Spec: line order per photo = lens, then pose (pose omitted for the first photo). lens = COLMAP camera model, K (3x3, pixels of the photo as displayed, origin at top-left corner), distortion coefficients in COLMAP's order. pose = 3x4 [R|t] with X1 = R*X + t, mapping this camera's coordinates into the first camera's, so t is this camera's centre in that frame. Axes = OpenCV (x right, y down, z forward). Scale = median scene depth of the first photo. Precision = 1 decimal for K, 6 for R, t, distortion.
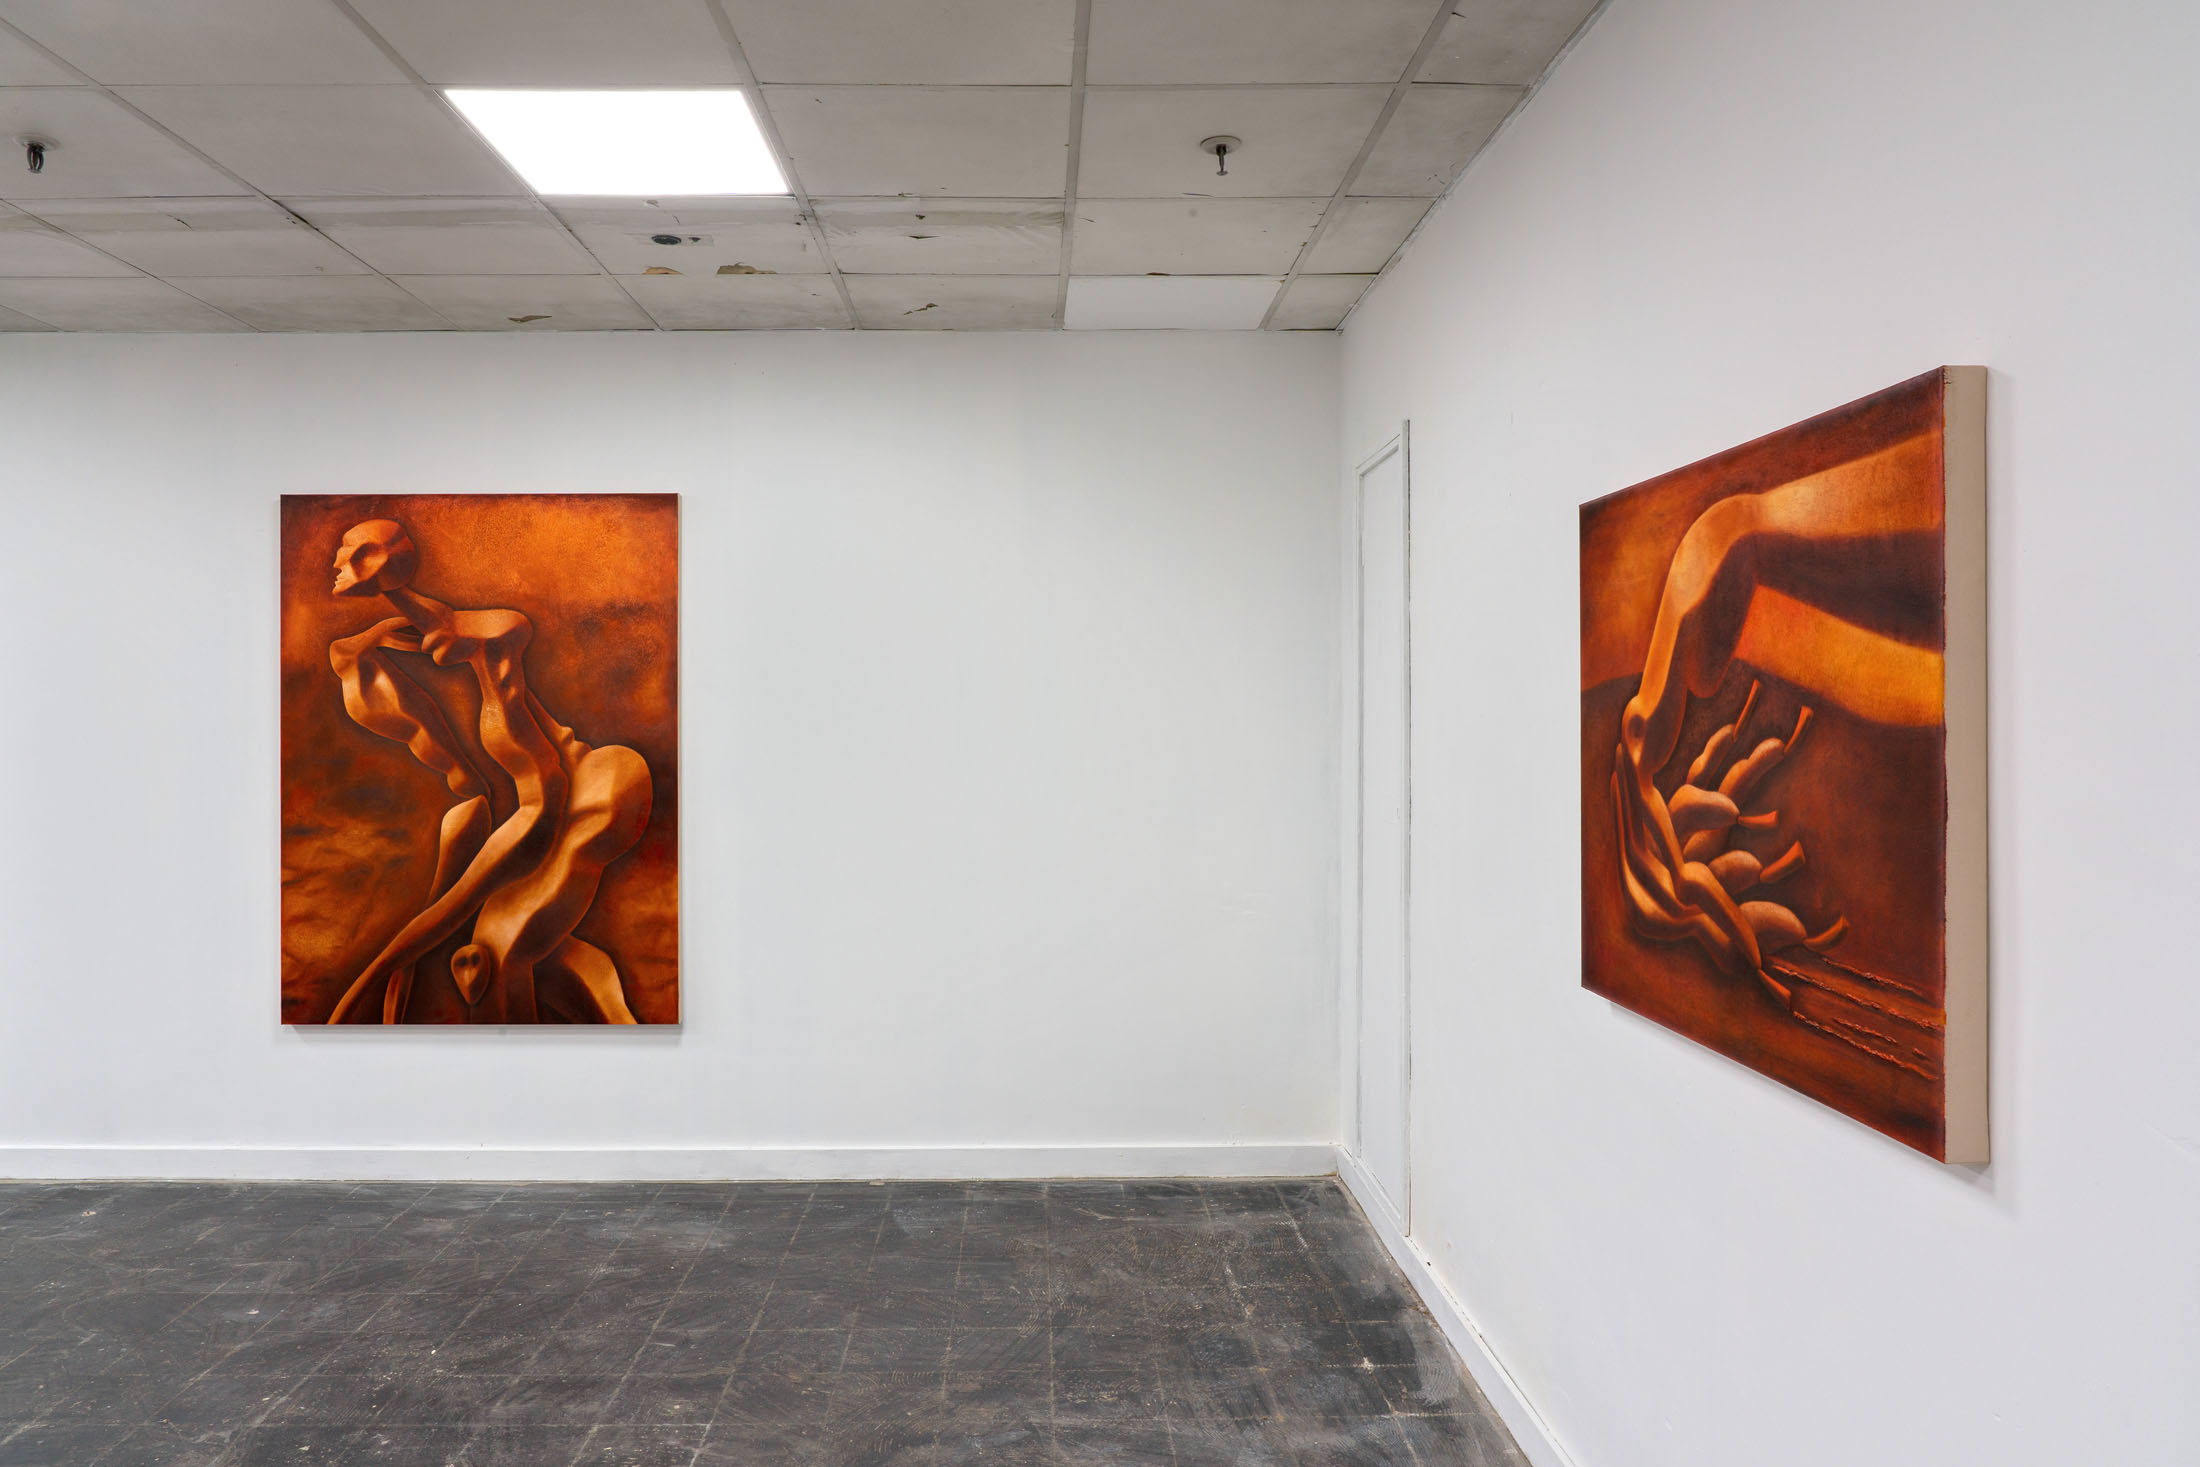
lens RADIAL K [[1512.2, 0, 1049.4], [0, 1512.2, 706.0], [0, 0, 1]] dist [-0.019090, 0.003905]
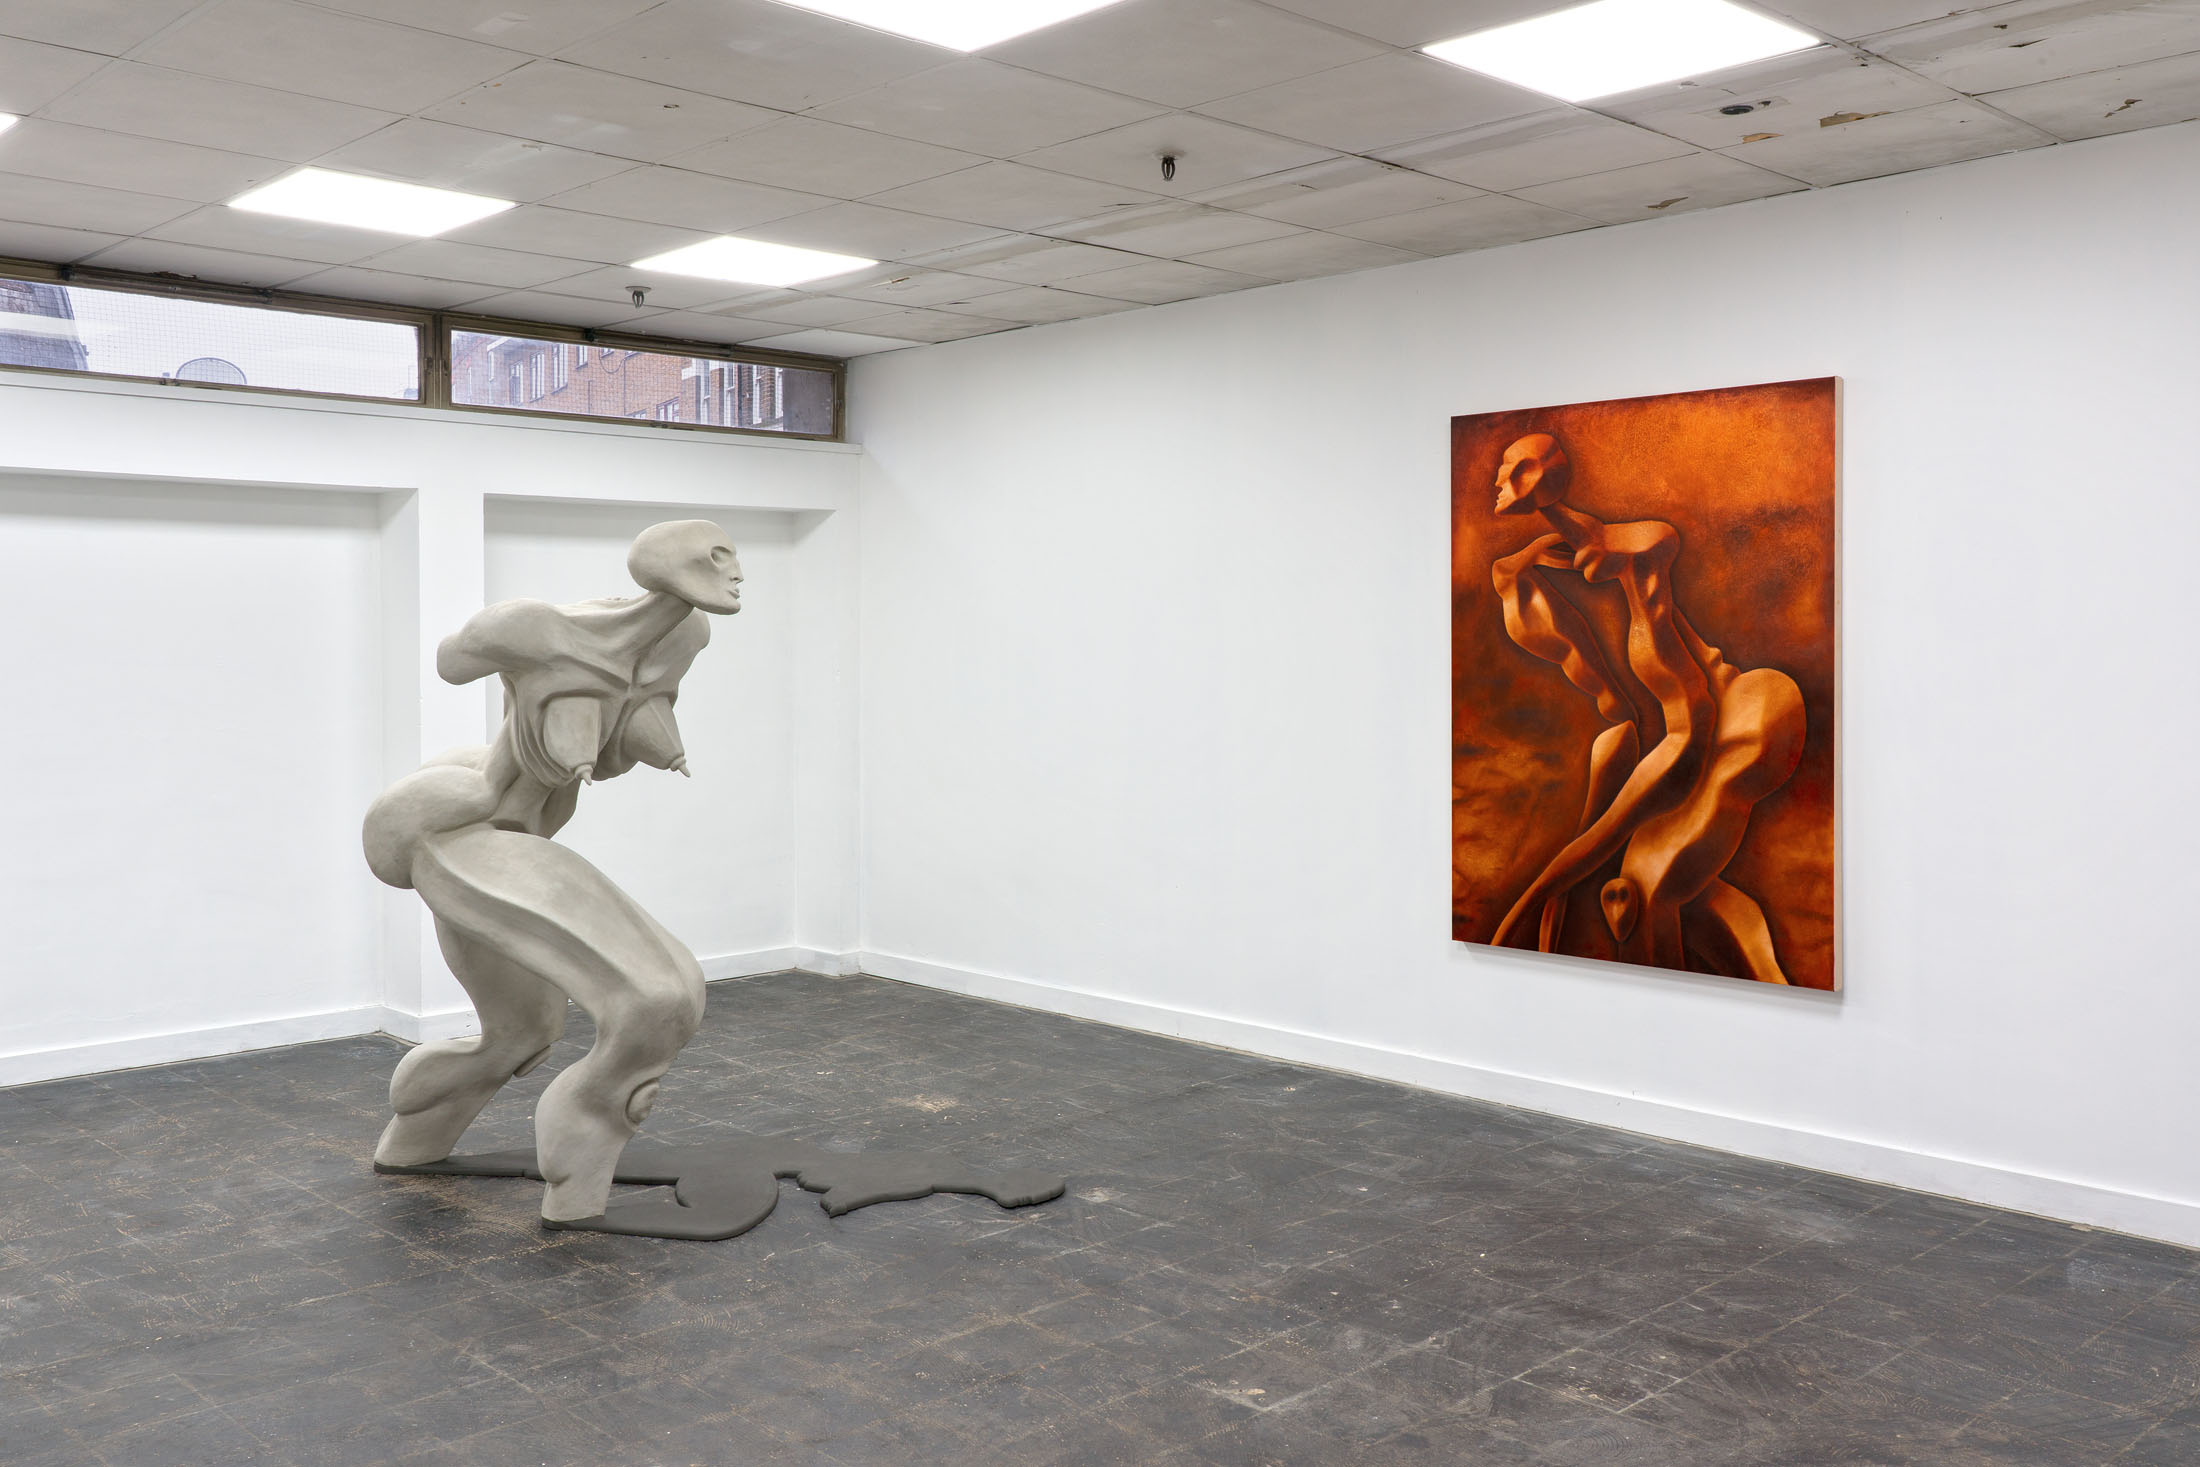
lens RADIAL K [[1929.3, 0, 1062.8], [0, 1929.3, 660.7], [0, 0, 1]] dist [0.020471, -0.006463]
pose [[0.677261, 0.008201, -0.735698, 0.268820], [0.006045, 0.999842, 0.016711, -0.000092], [0.735718, -0.015765, 0.677104, -0.073125]]
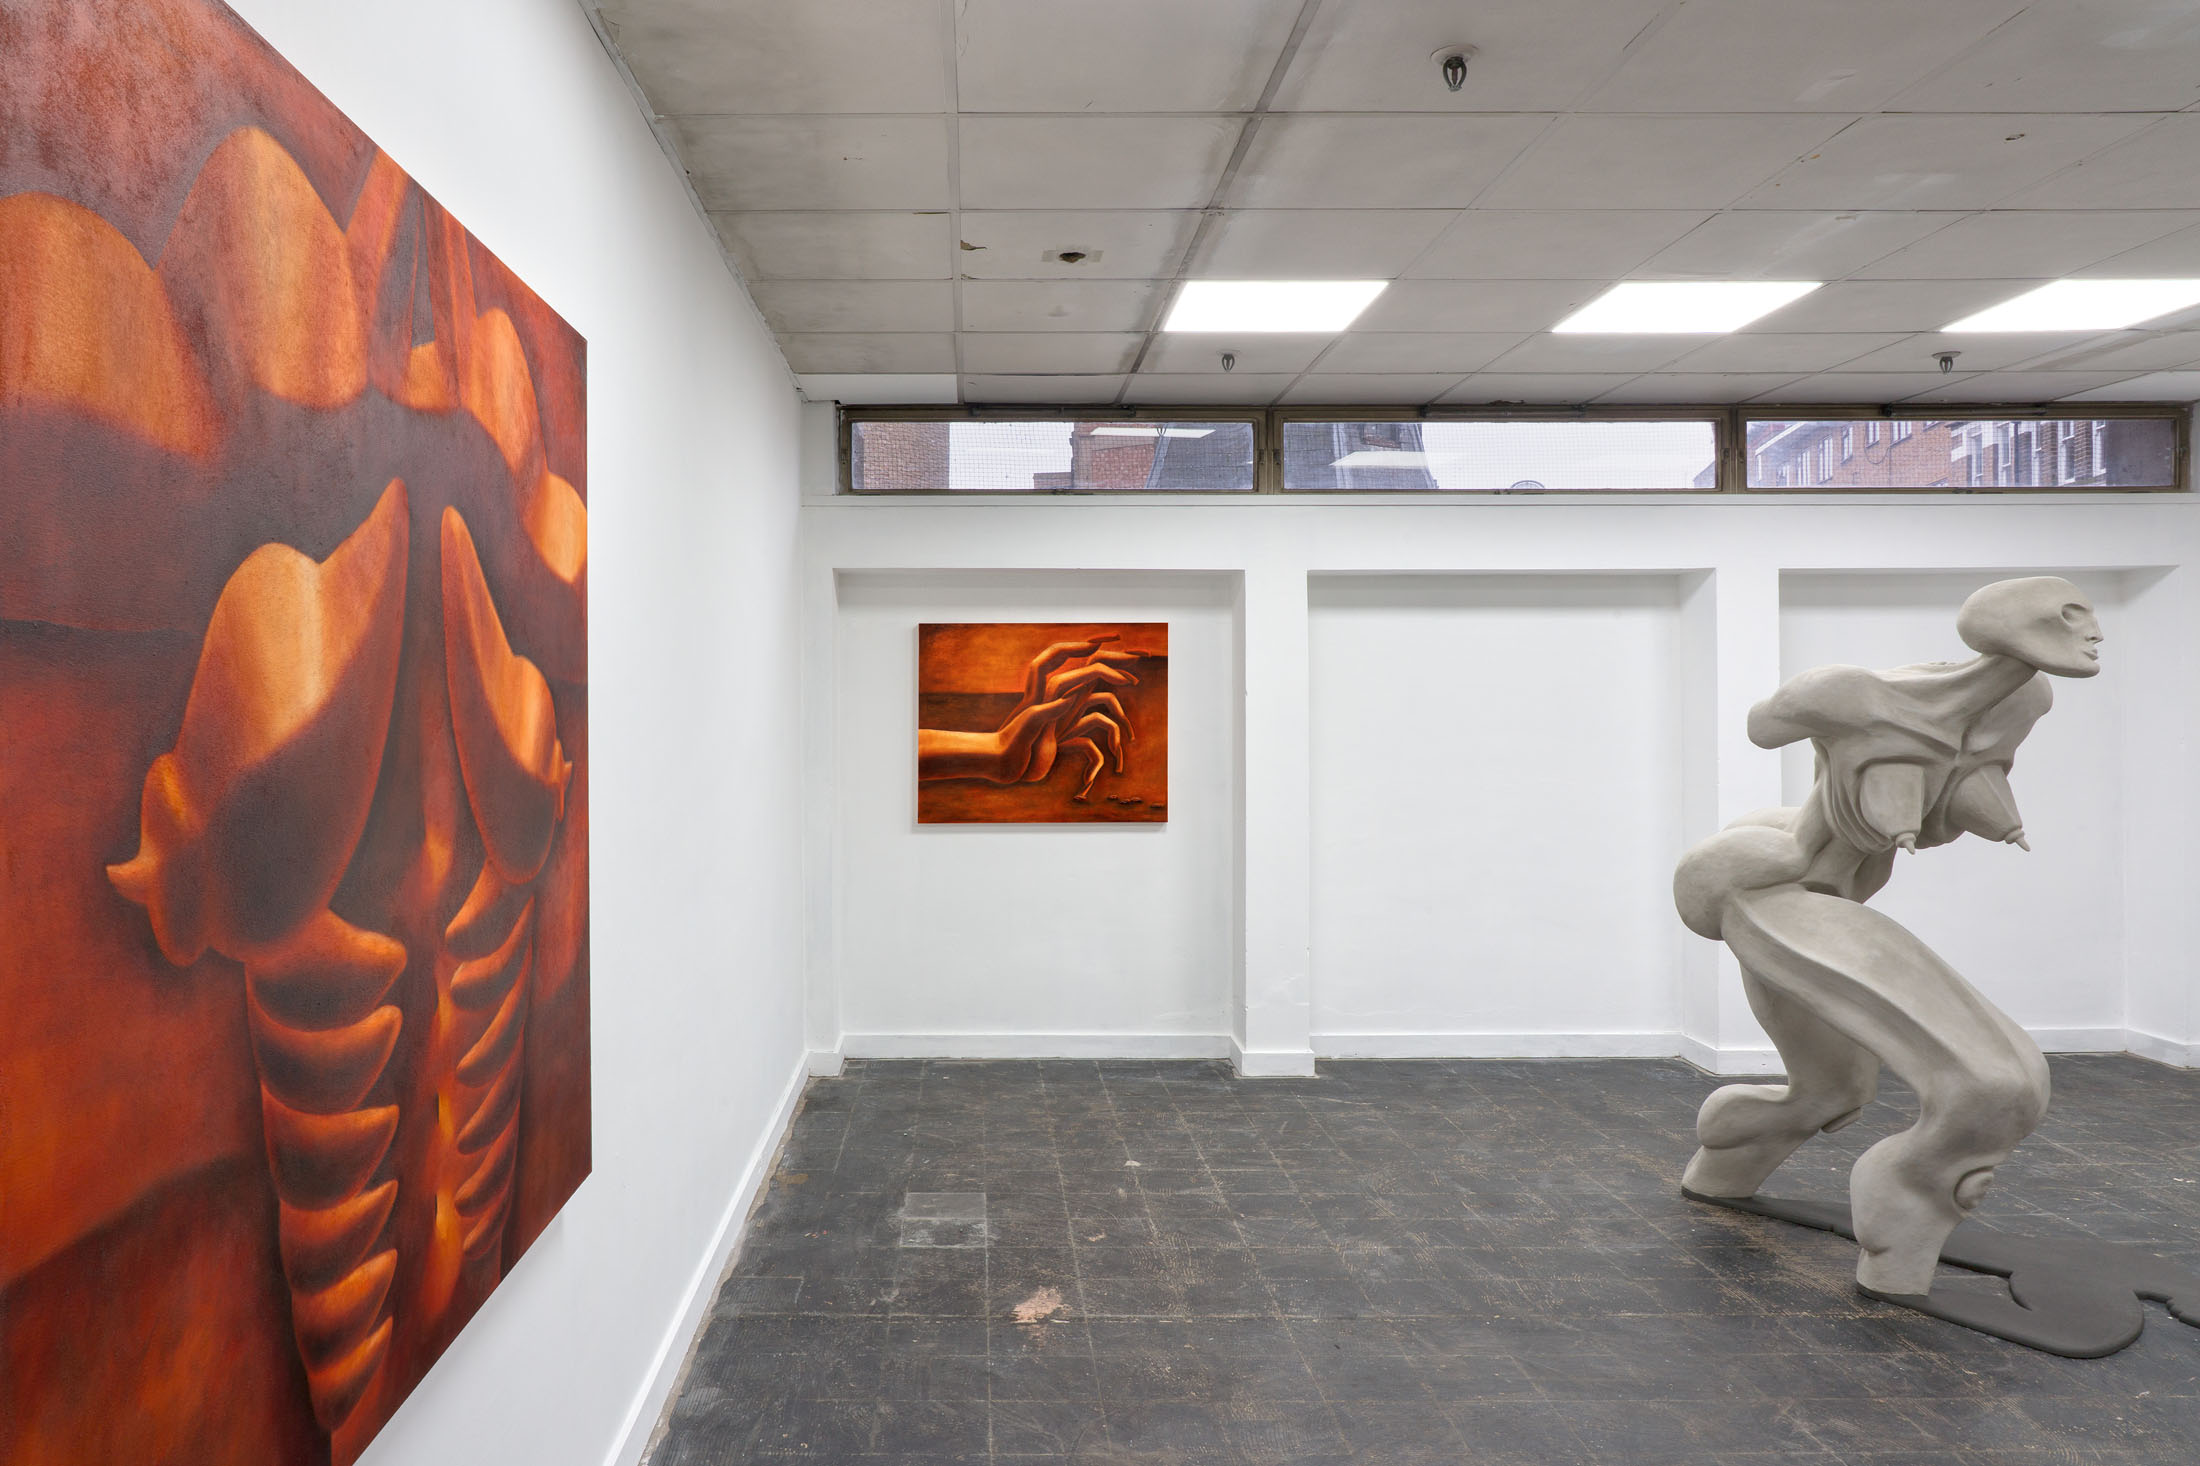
lens RADIAL K [[1512.2, 0, 995.1], [0, 1512.2, 701.3], [0, 0, 1]] dist [-0.019090, 0.003905]
pose [[-0.005800, -0.003380, -0.999977, 0.131077], [0.010474, 0.999939, -0.003440, -0.000006], [0.999928, -0.010493, -0.005764, -0.036615]]
